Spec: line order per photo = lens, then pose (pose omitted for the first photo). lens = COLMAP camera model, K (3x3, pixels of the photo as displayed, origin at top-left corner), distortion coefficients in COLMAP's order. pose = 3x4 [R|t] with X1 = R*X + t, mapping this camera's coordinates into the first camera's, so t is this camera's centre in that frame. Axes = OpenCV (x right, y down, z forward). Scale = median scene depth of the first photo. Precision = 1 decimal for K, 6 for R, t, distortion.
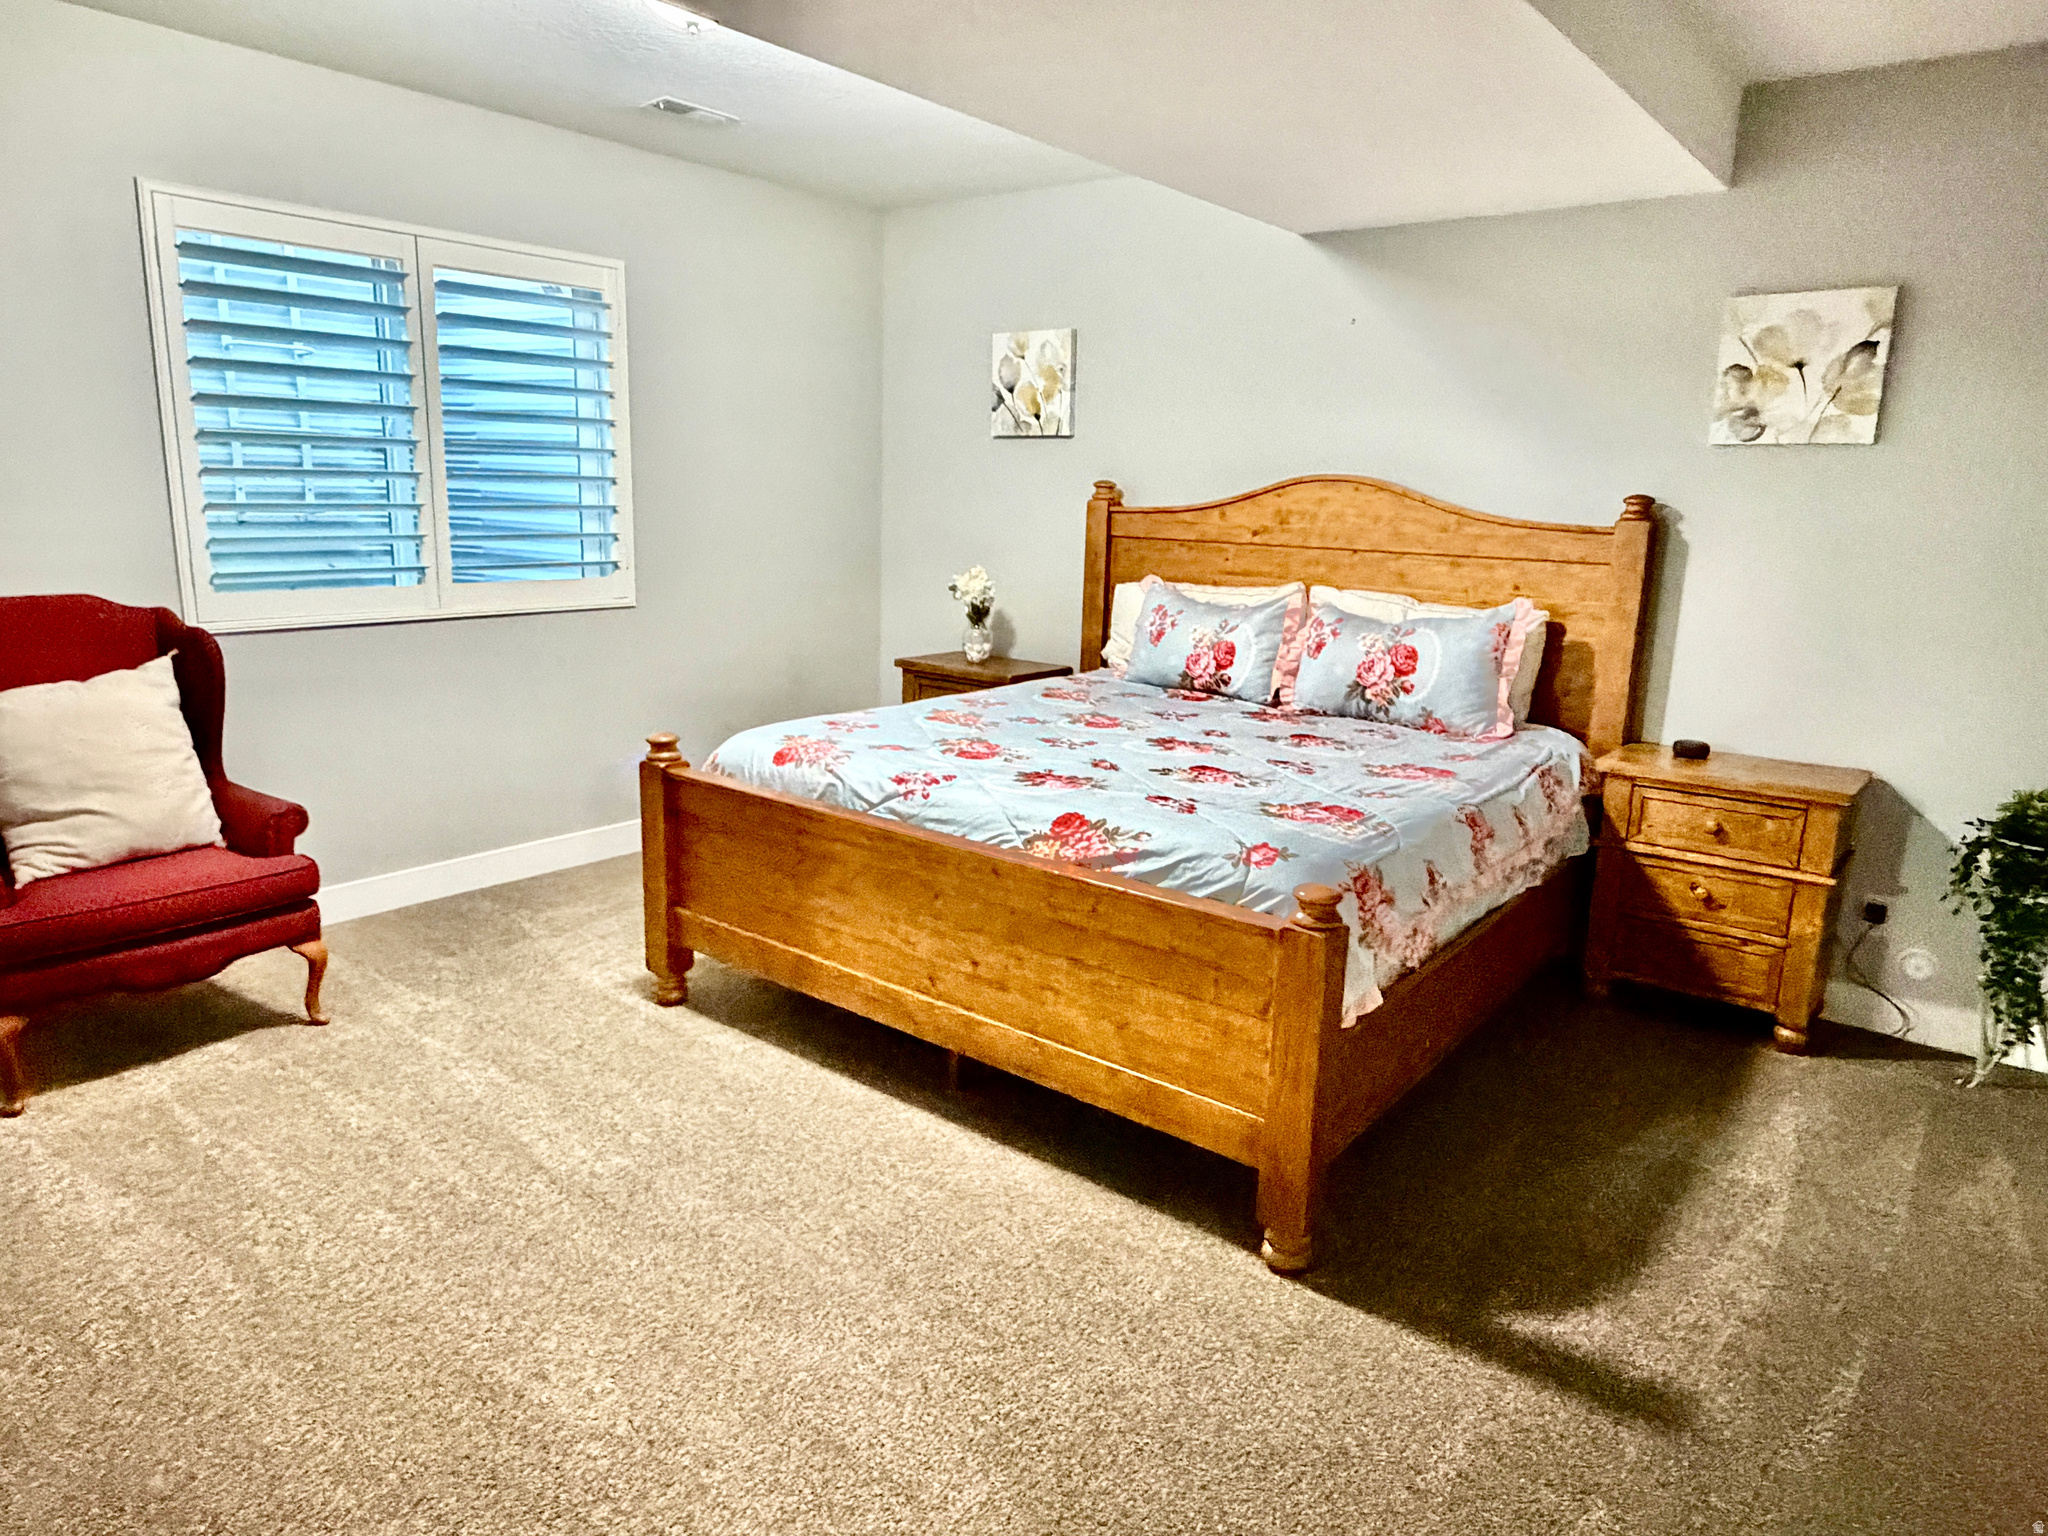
lens RADIAL K [[1303.0, 0, 1023.3], [0, 1303.0, 768.0], [0, 0, 1]] dist [0.006639, 0.001796]
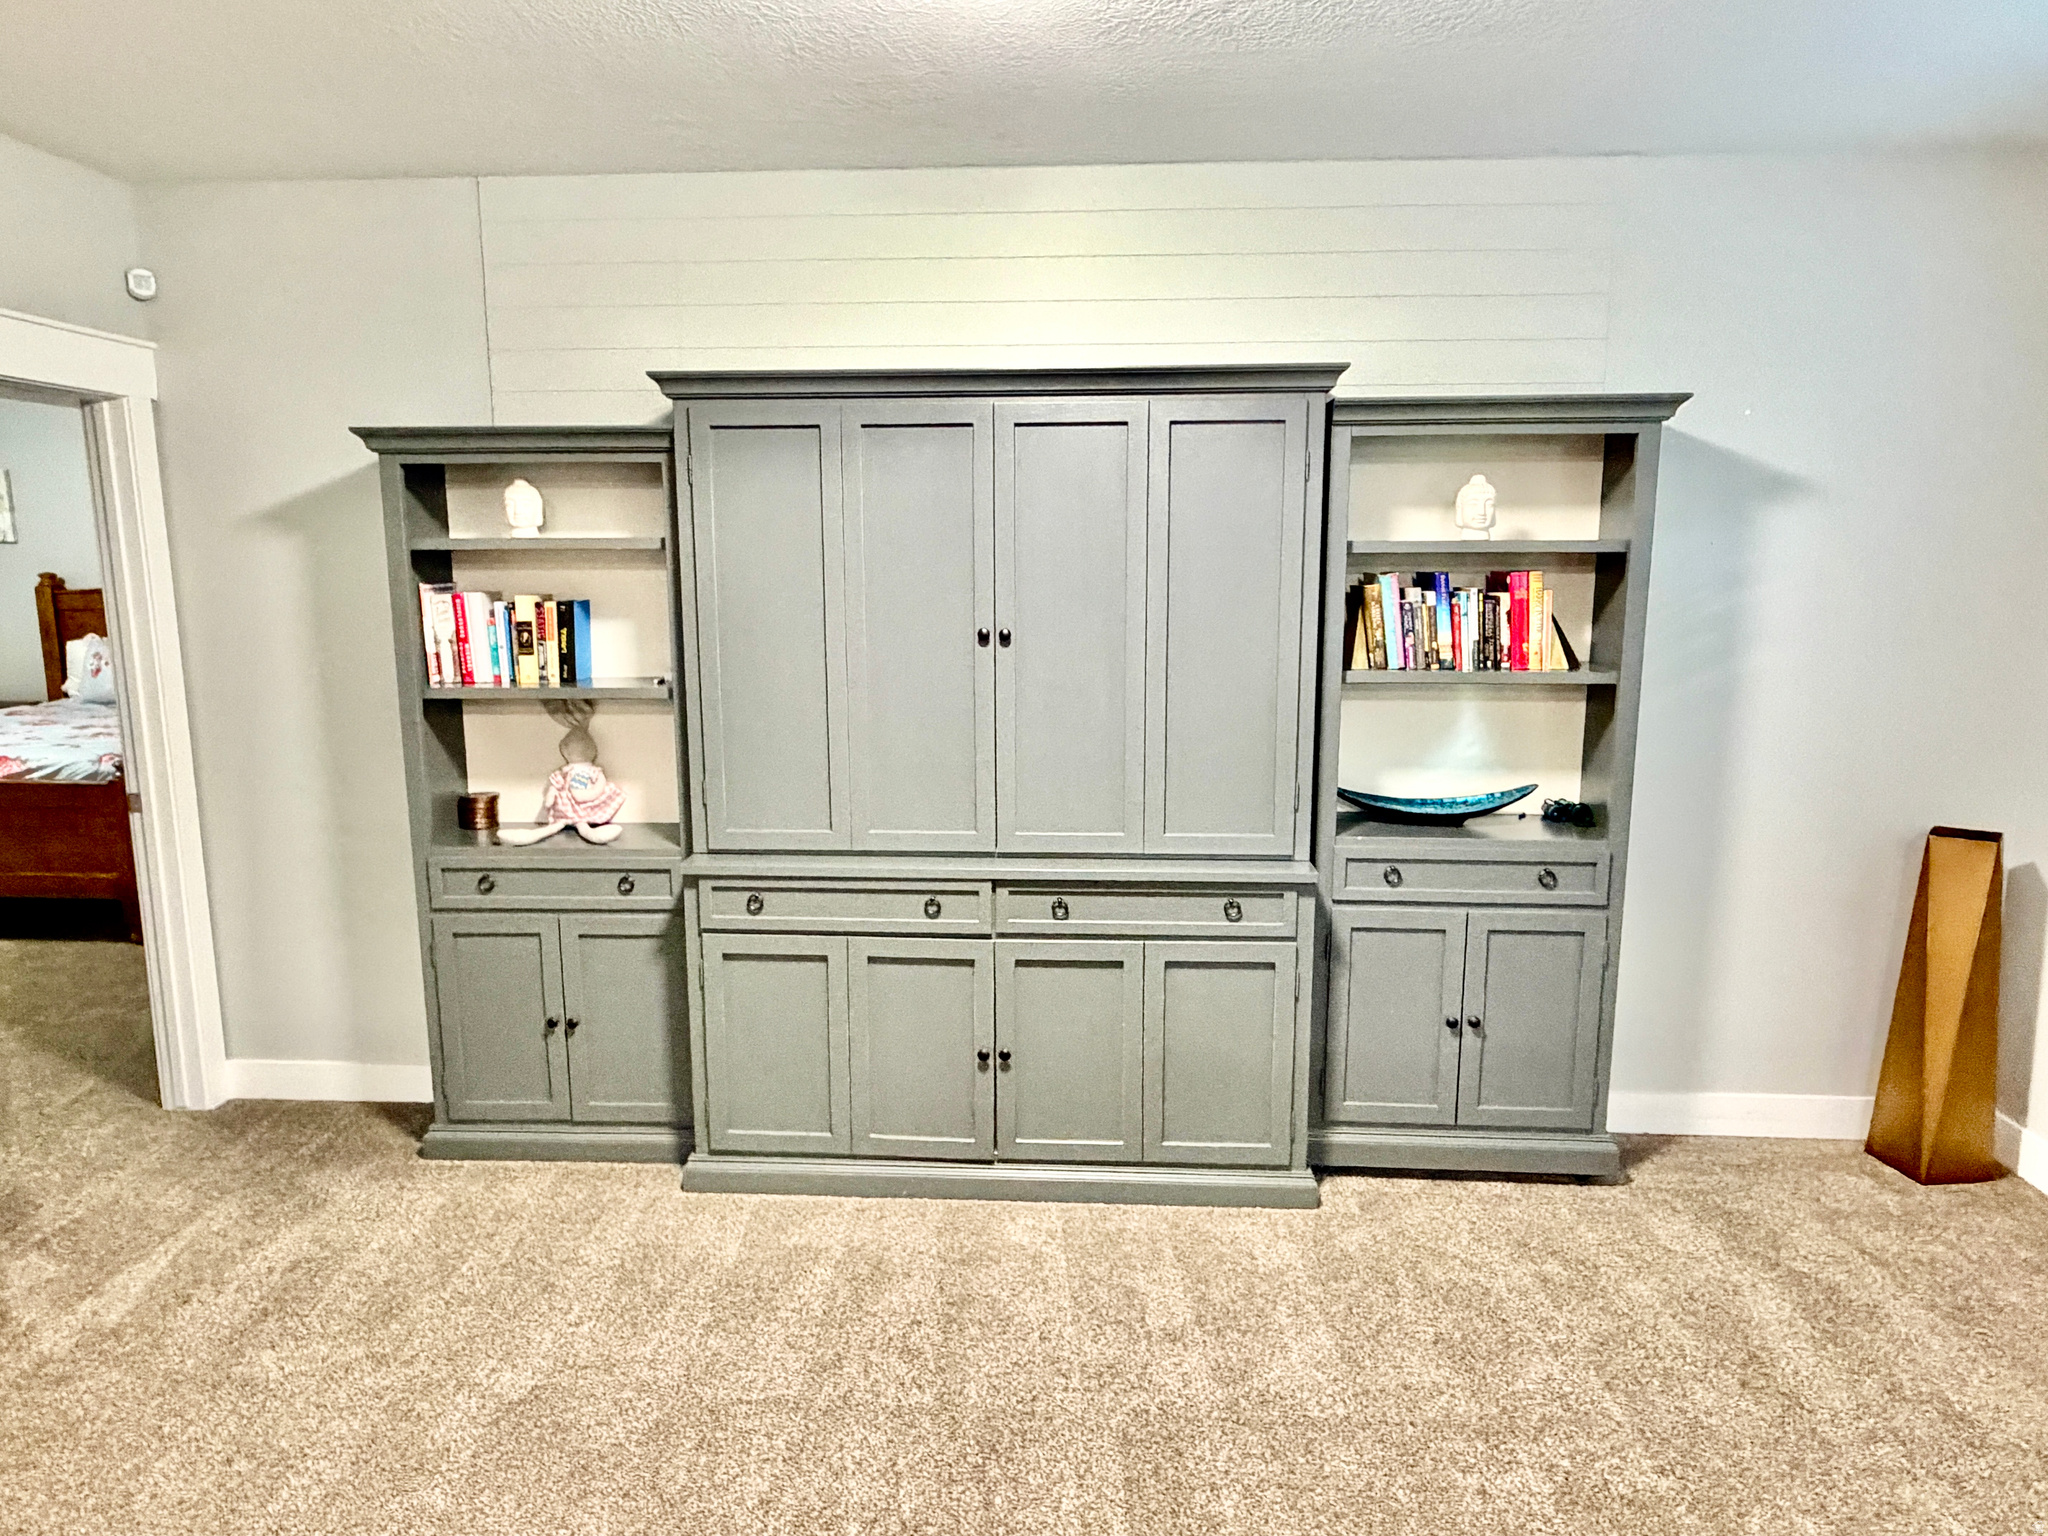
lens RADIAL K [[1303.0, 0, 1025.9], [0, 1303.0, 763.0], [0, 0, 1]] dist [0.006639, 0.001796]
pose [[0.814659, -0.130495, 0.565068, 0.101221], [0.150292, 0.988573, 0.011621, 0.143688], [-0.560127, 0.075458, 0.824963, -0.837023]]
